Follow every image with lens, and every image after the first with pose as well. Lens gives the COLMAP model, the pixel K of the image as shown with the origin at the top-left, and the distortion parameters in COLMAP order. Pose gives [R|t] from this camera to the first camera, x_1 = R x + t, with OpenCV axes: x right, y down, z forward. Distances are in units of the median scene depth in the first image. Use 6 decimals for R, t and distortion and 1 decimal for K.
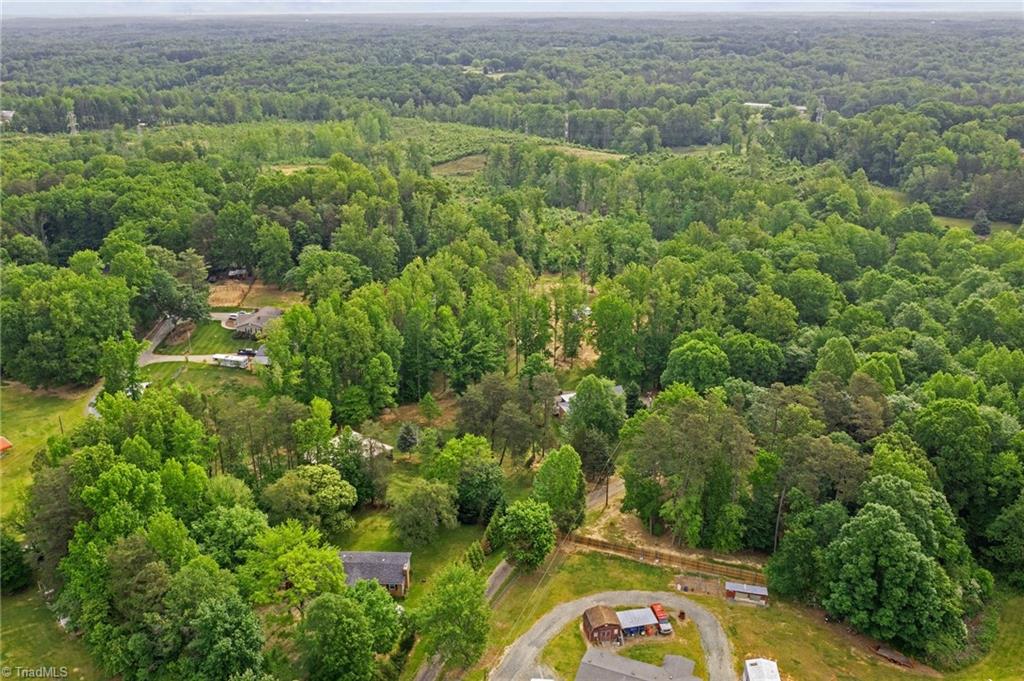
lens RADIAL K [[804.4, 0, 512.0], [0, 804.4, 340.5], [0, 0, 1]] dist [-0.007028, 0.000759]
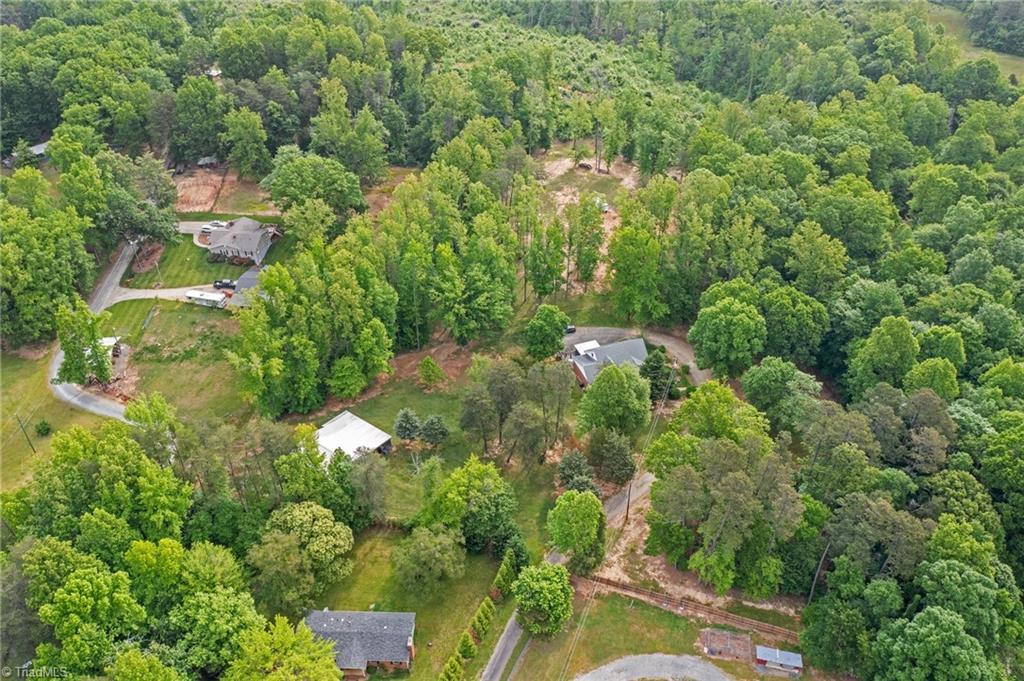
lens RADIAL K [[804.4, 0, 512.0], [0, 804.4, 340.5], [0, 0, 1]] dist [-0.007028, 0.000759]
pose [[0.999991, -0.003706, -0.002217, -0.007936], [0.004175, 0.960883, 0.276925, -0.191715], [0.001104, -0.276931, 0.960889, 0.136486]]
